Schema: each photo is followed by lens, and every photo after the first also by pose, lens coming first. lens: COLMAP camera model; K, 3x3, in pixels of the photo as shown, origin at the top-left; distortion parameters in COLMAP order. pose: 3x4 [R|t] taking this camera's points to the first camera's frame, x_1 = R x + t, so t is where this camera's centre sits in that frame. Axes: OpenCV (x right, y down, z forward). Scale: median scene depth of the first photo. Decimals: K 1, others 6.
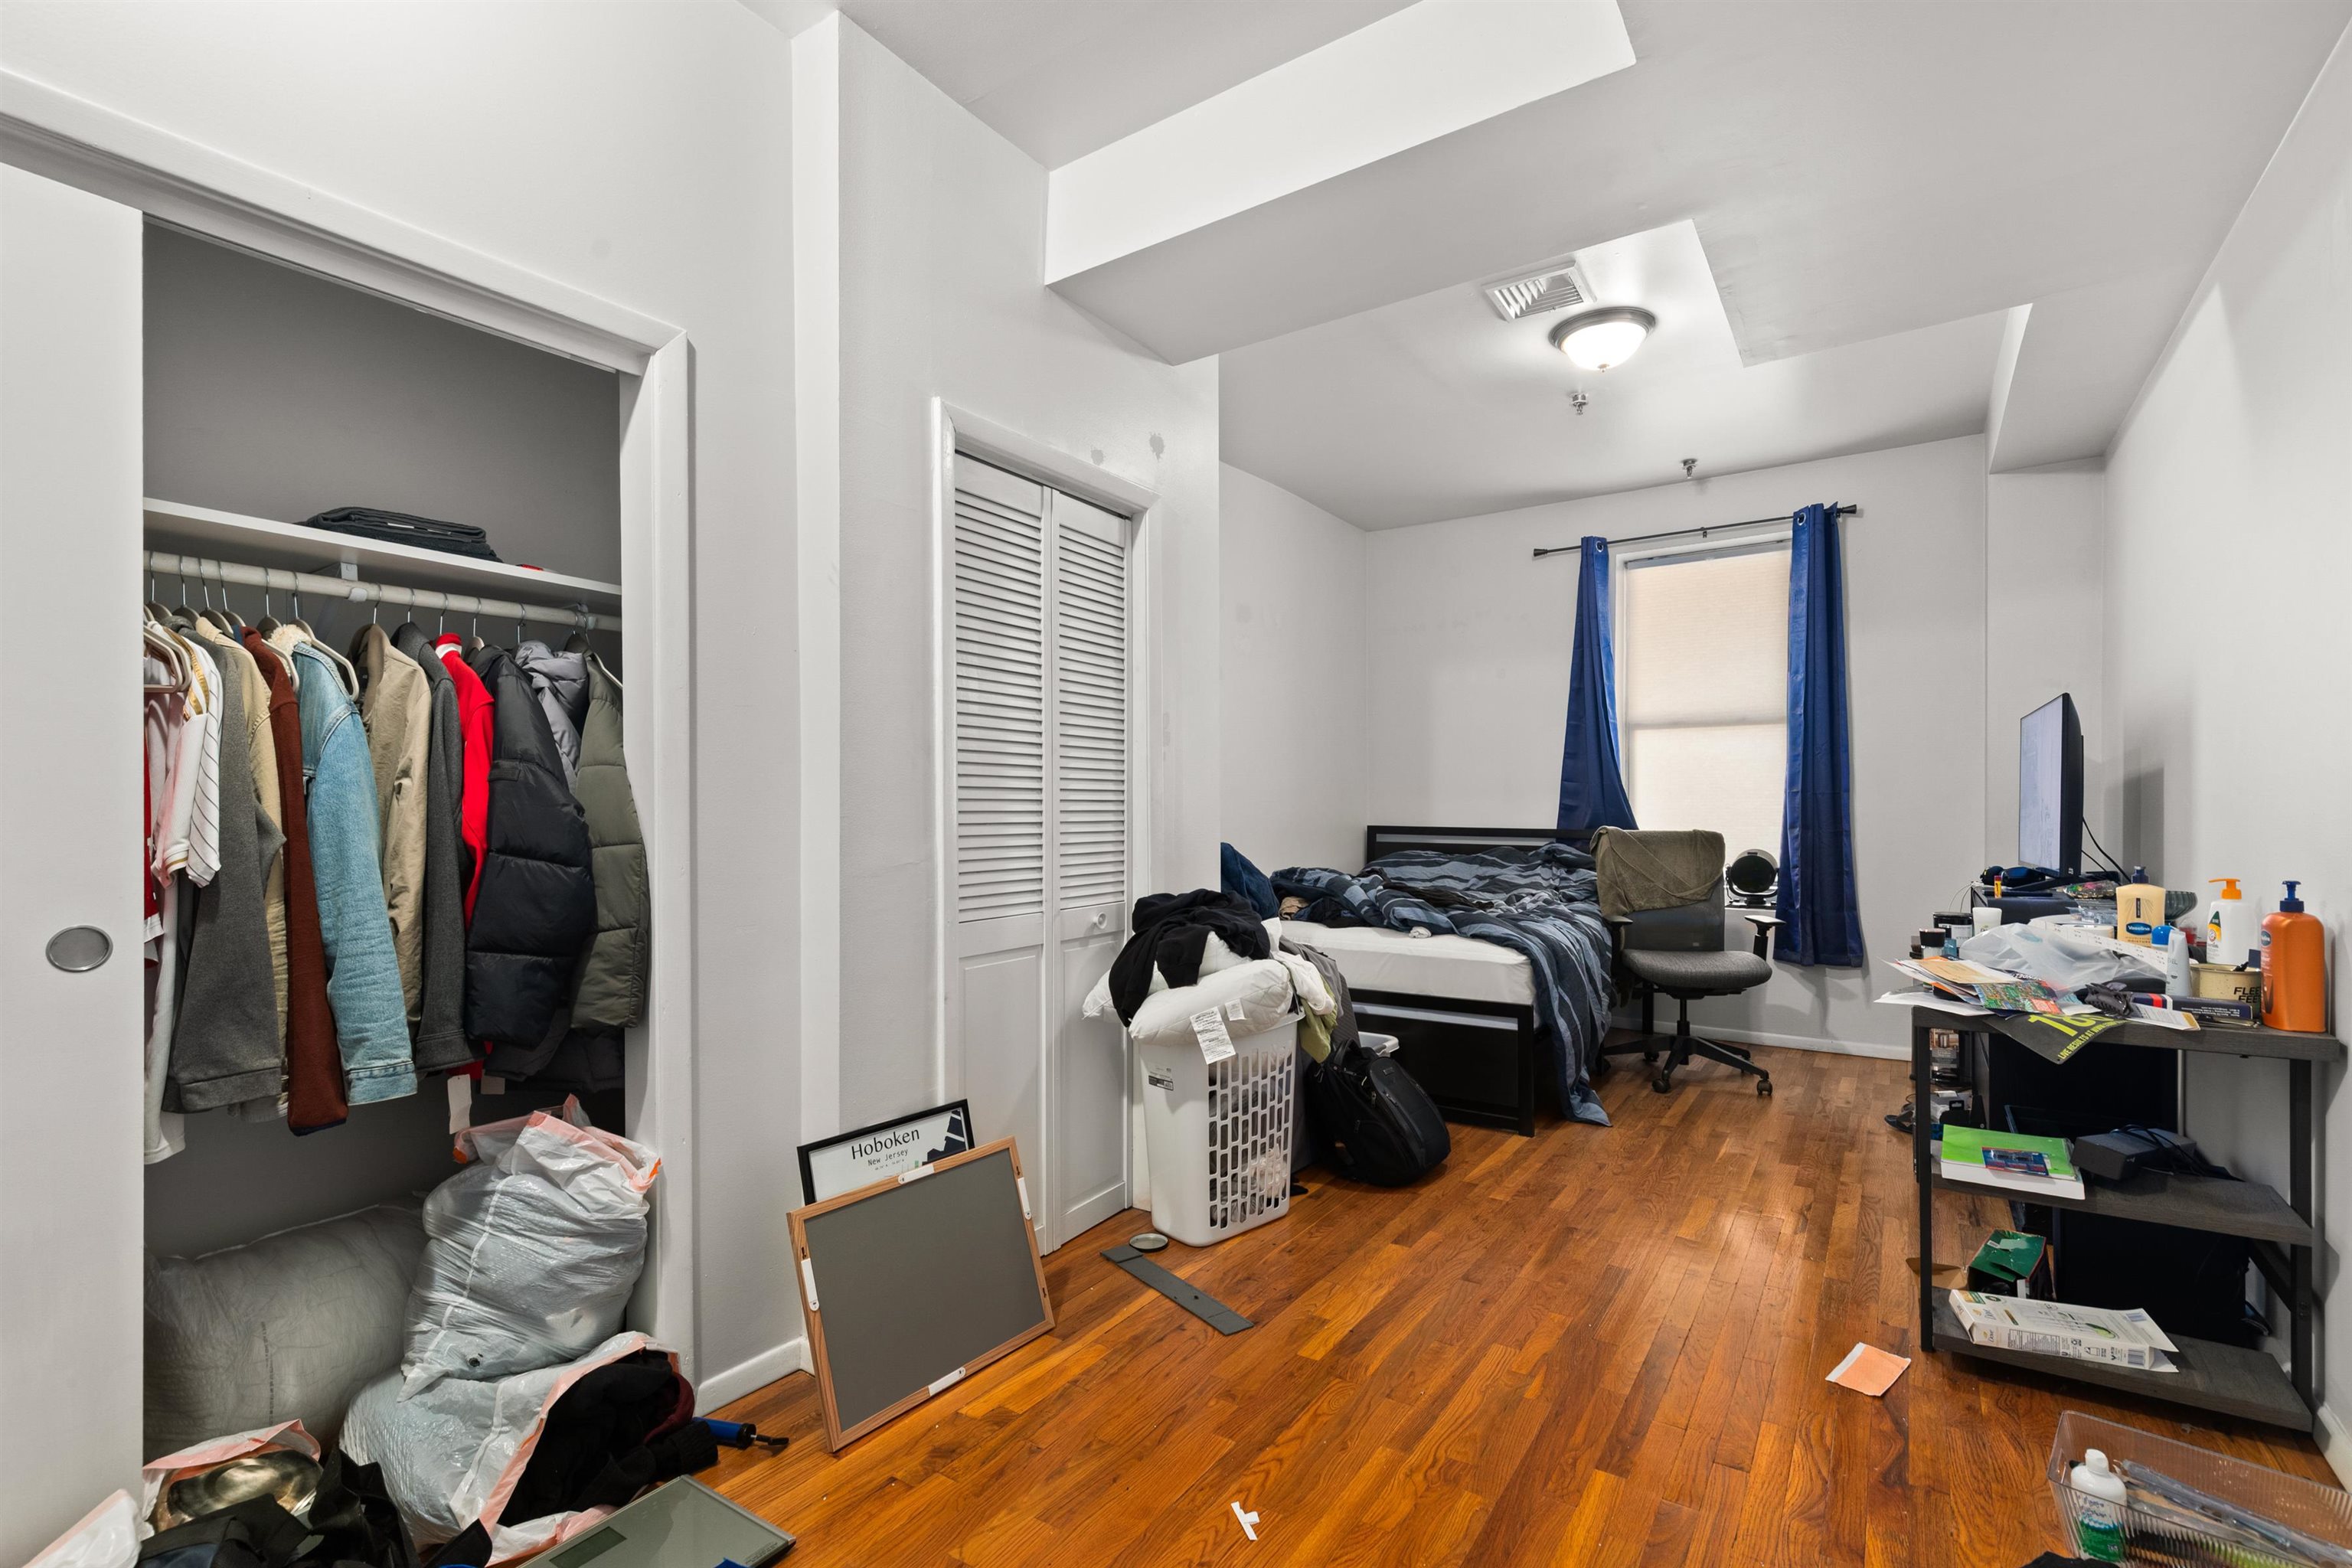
lens RADIAL K [[1057.3, 0, 1186.6], [0, 1057.3, 794.2], [0, 0, 1]] dist [0.003400, -0.000594]
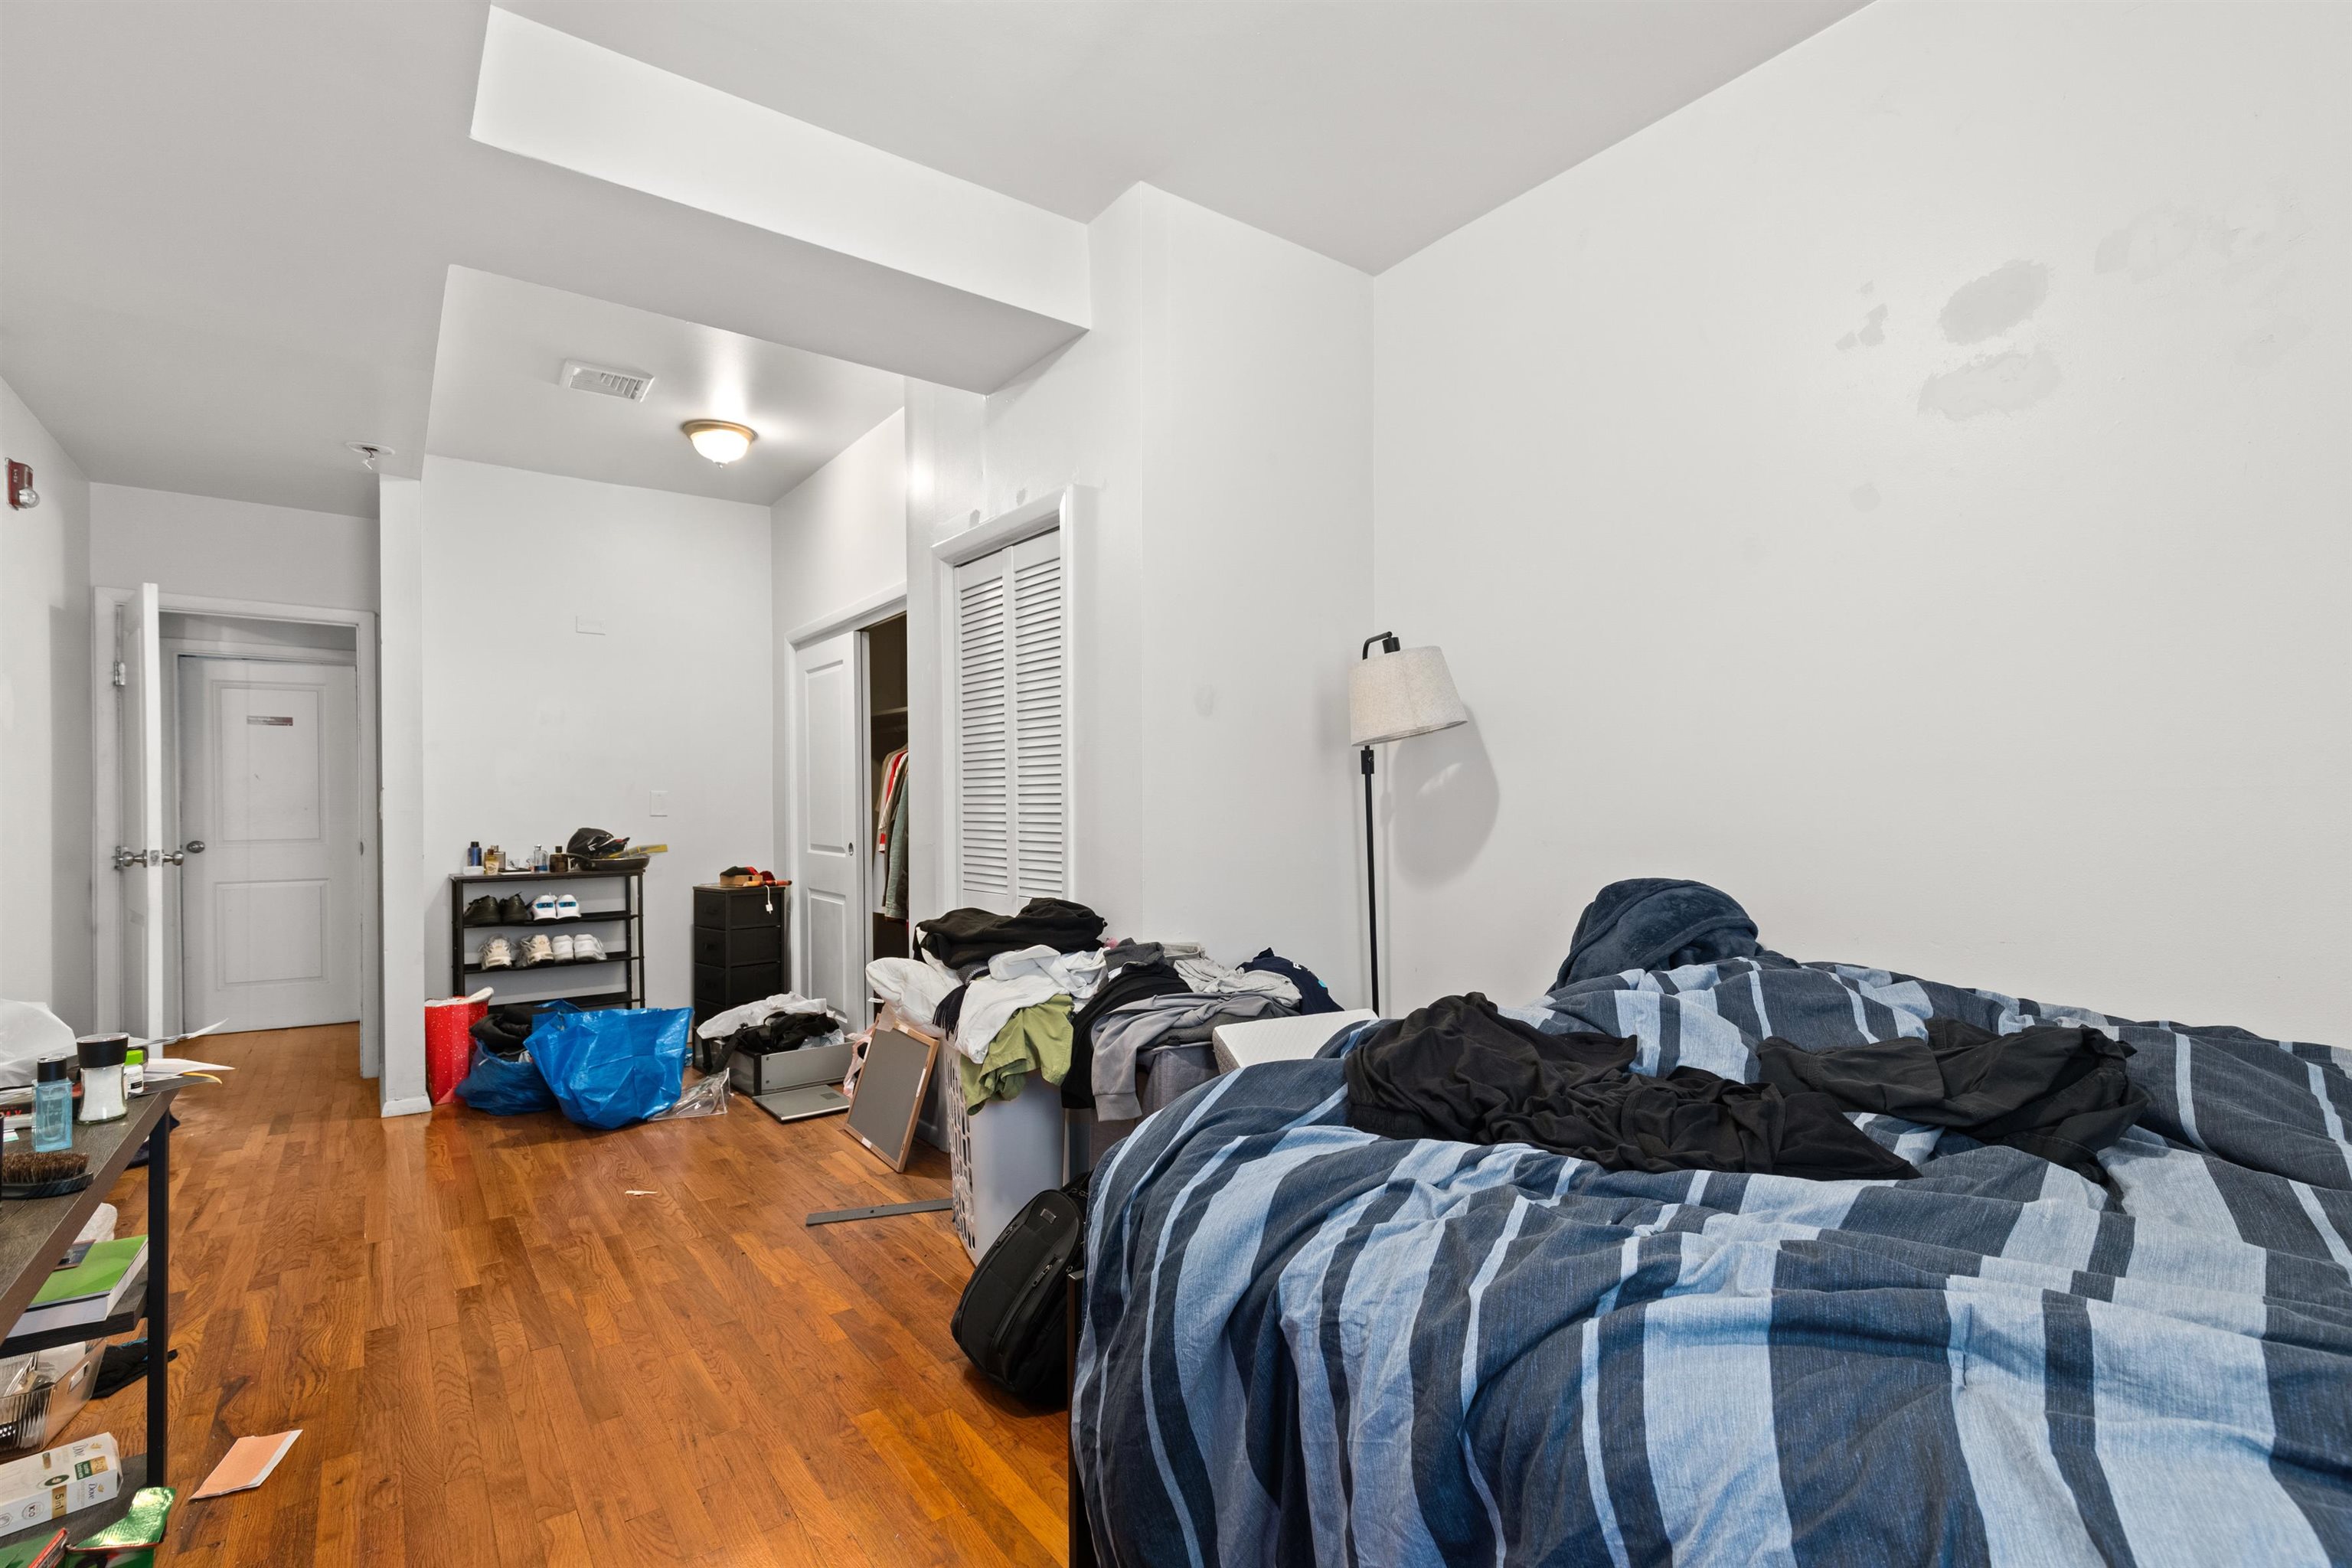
lens RADIAL K [[1057.3, 0, 1186.6], [0, 1057.3, 794.2], [0, 0, 1]] dist [0.003400, -0.000594]
pose [[-0.314195, -0.002040, -0.949356, 1.166735], [0.021442, 0.999727, -0.009244, 0.010739], [0.949116, -0.023260, -0.314066, 1.915390]]
